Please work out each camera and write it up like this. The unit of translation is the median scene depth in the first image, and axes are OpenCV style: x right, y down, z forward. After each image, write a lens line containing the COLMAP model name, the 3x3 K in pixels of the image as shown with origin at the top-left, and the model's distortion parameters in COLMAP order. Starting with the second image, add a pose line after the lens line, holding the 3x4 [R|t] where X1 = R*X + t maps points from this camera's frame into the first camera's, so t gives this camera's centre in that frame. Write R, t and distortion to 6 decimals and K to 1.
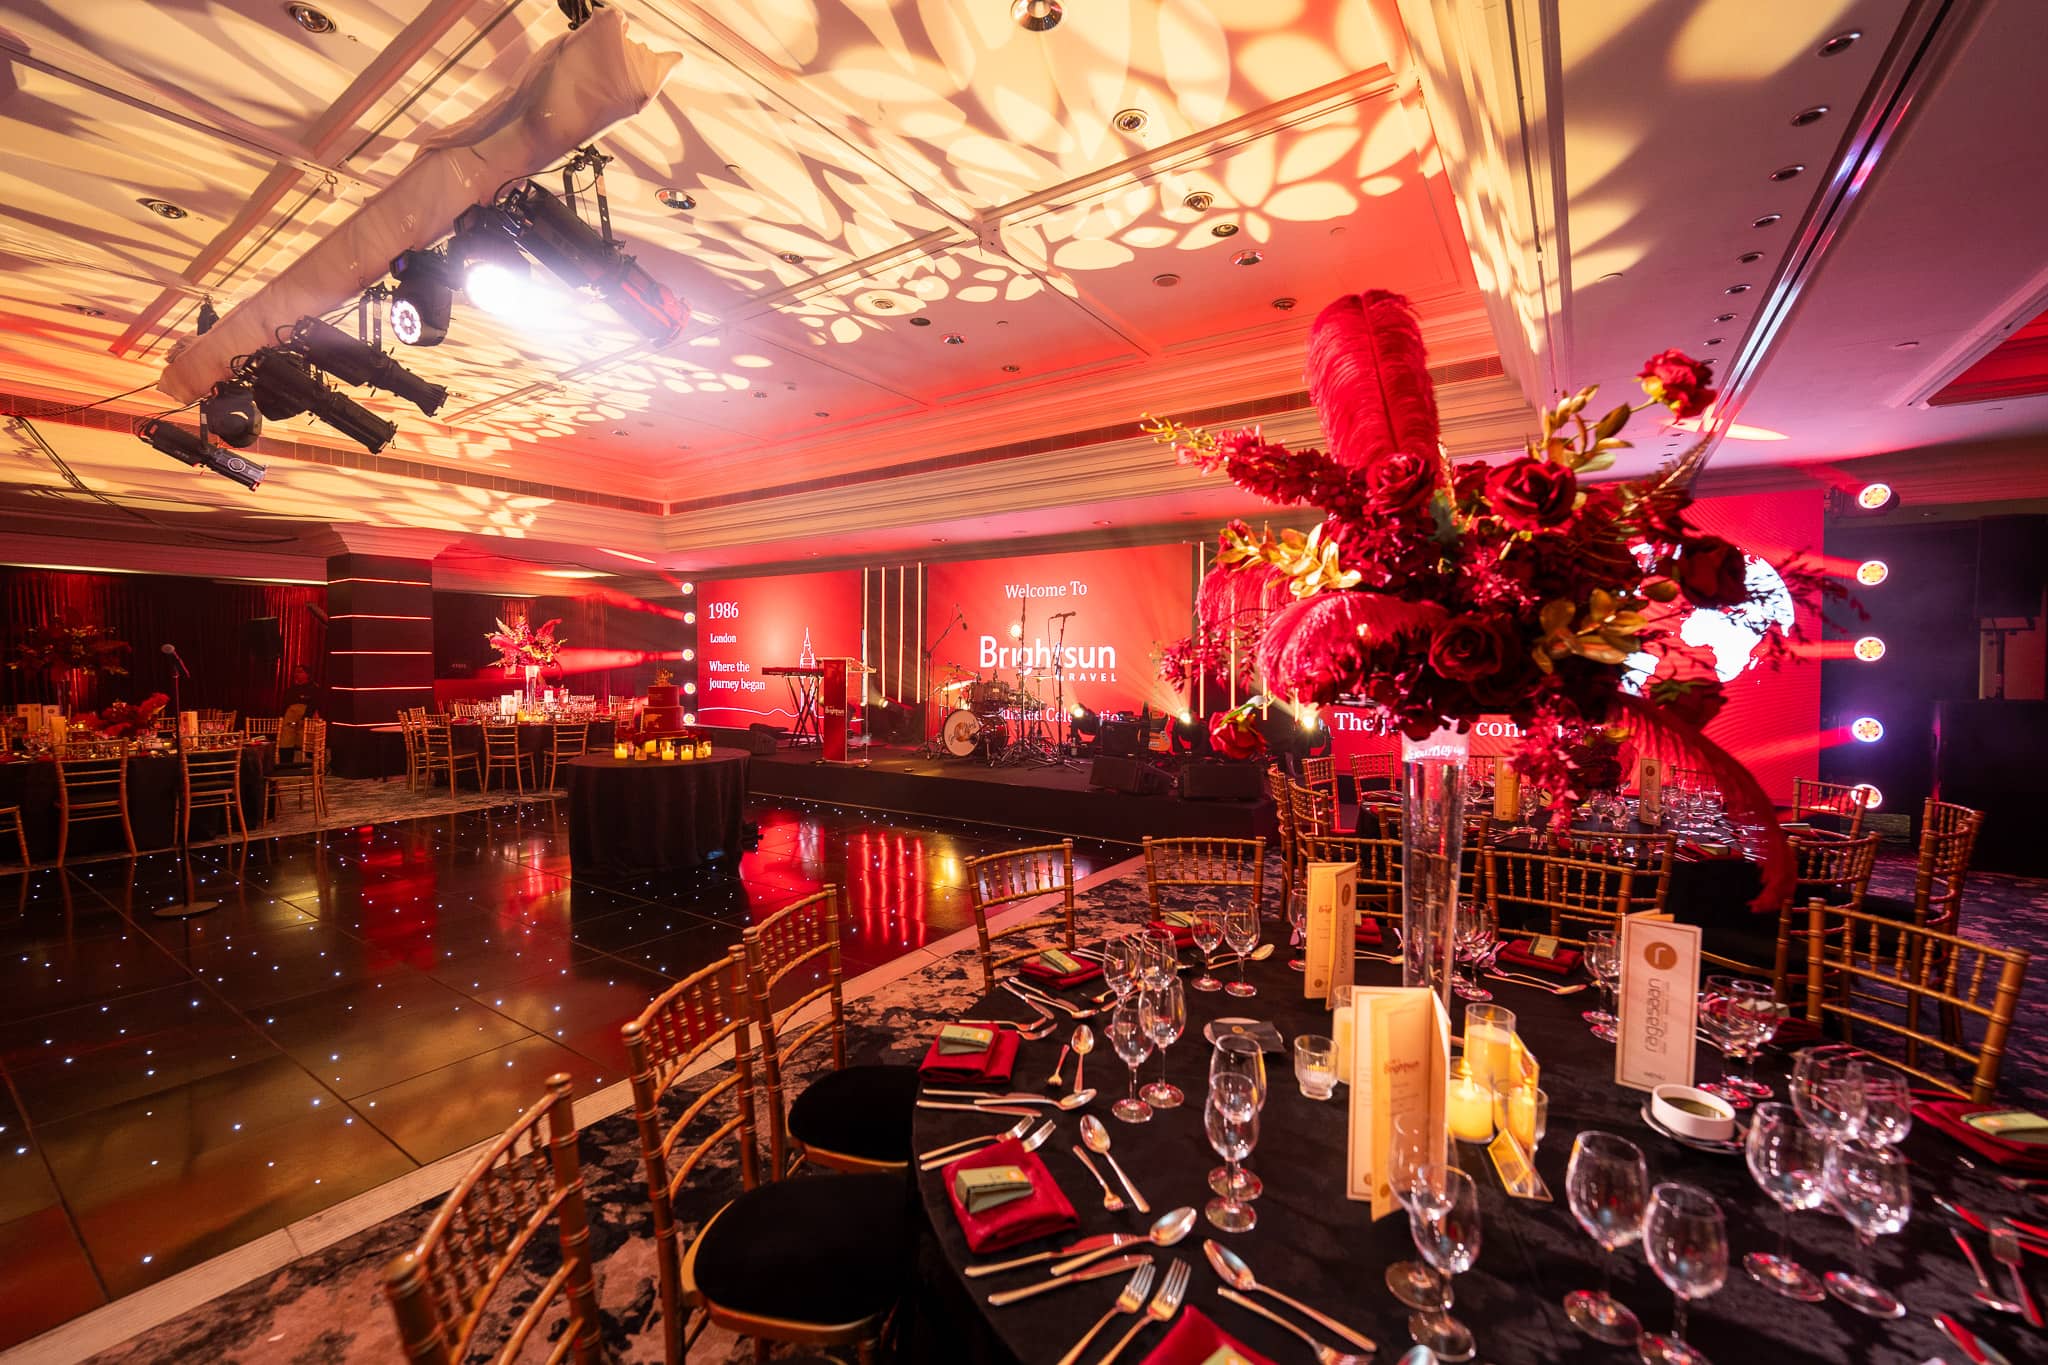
lens RADIAL K [[829.3, 0, 1024.0], [0, 829.3, 682.5], [0, 0, 1]] dist [-0.000978, -0.000133]
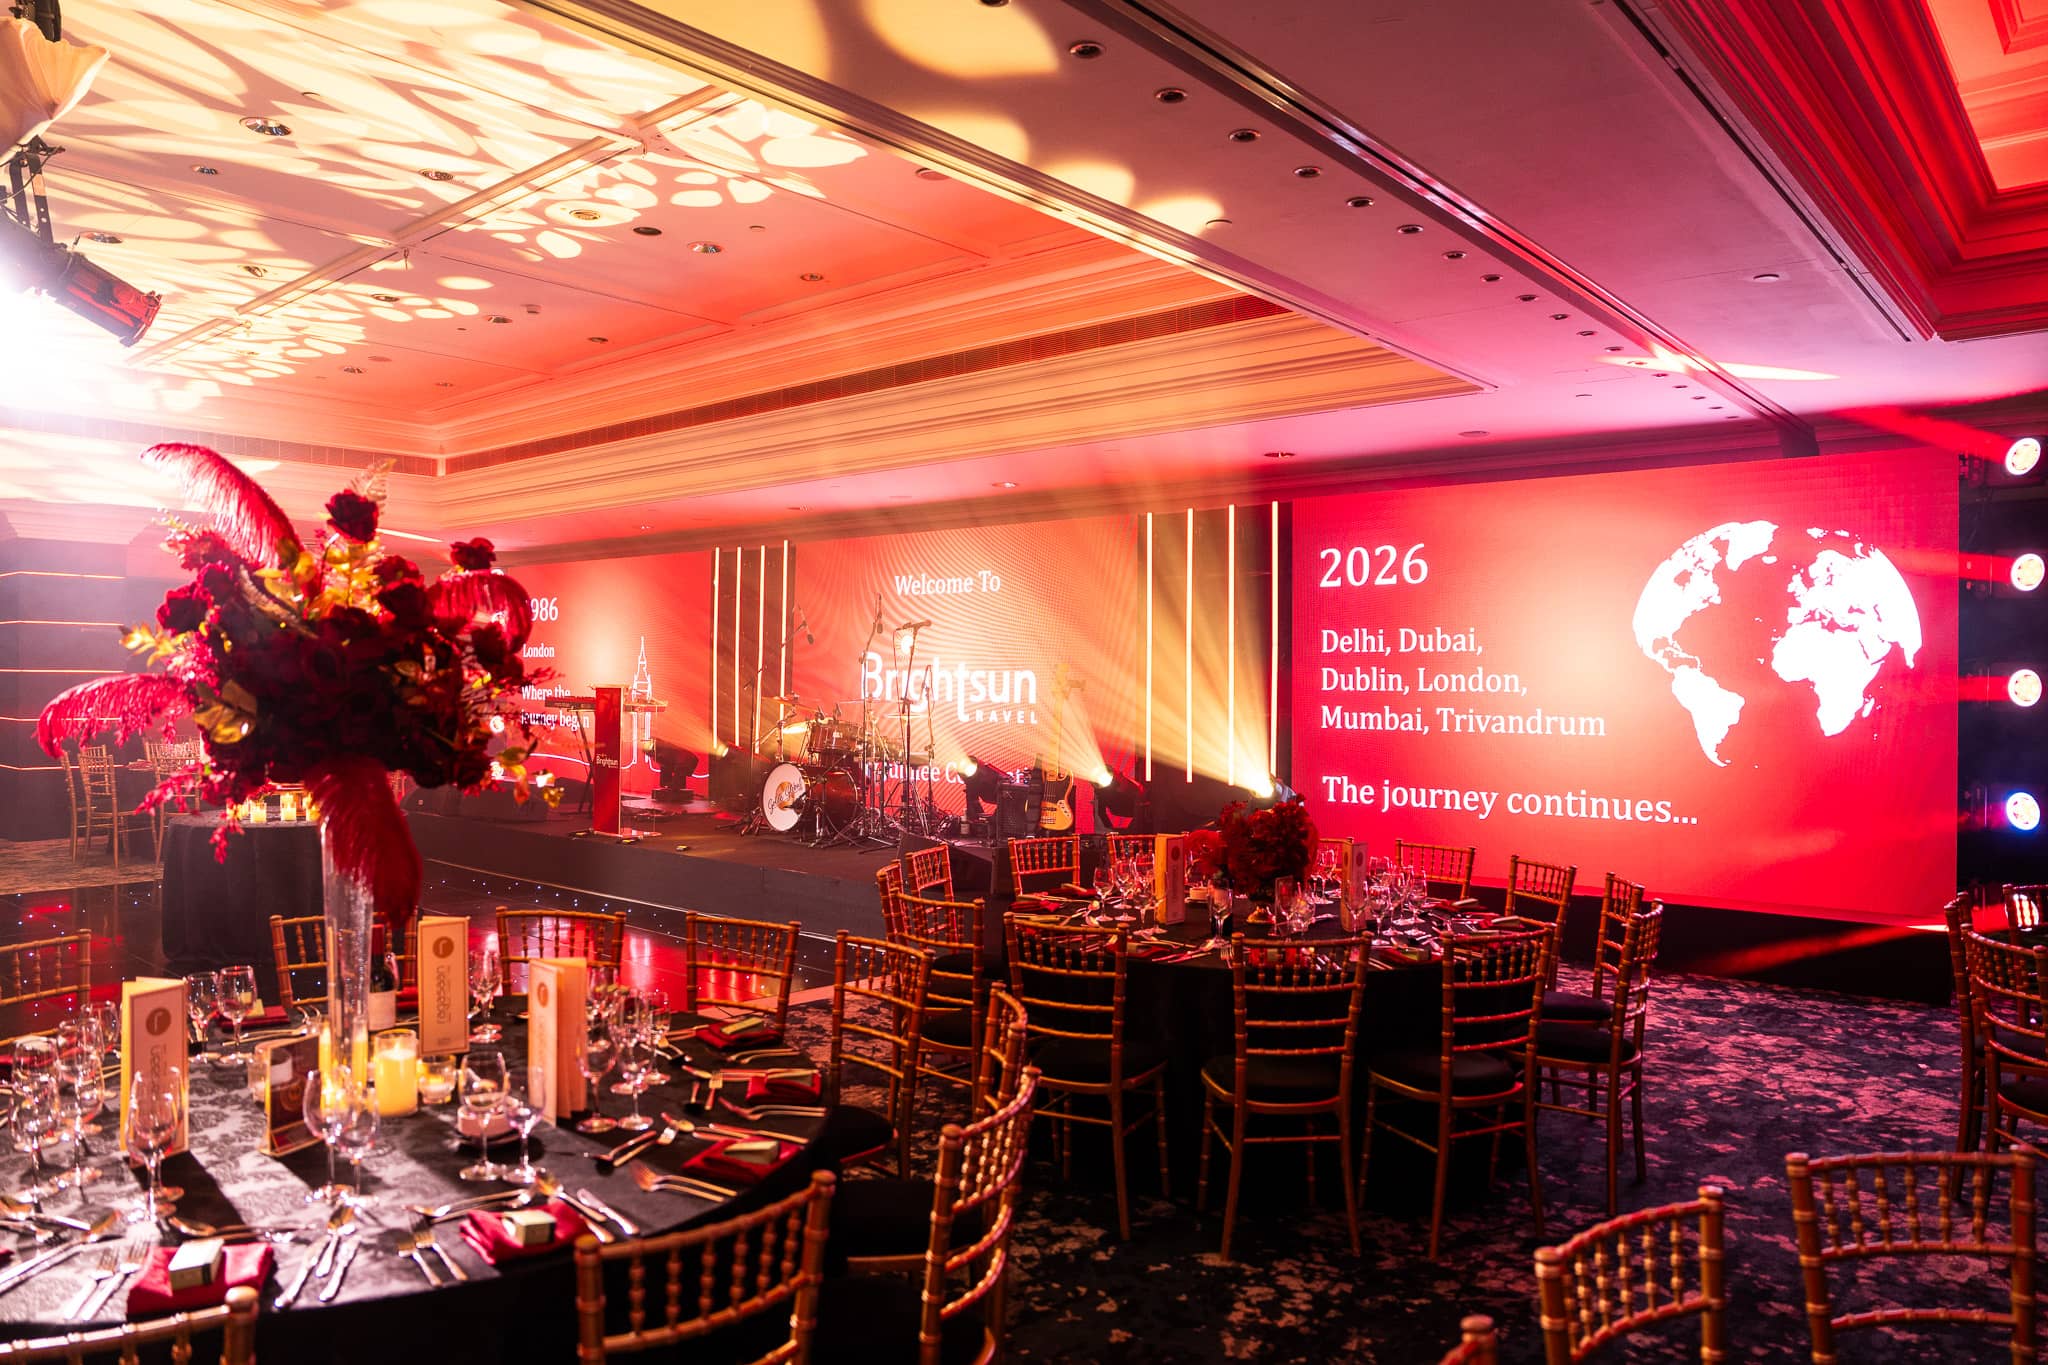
lens RADIAL K [[1410.4, 0, 1024.0], [0, 1410.4, 682.5], [0, 0, 1]] dist [-0.124921, 0.118023]
pose [[0.992946, 0.008519, -0.118261, 0.330294], [-0.011475, 0.999638, -0.024342, -0.009168], [0.118010, 0.025527, 0.992684, -0.154827]]
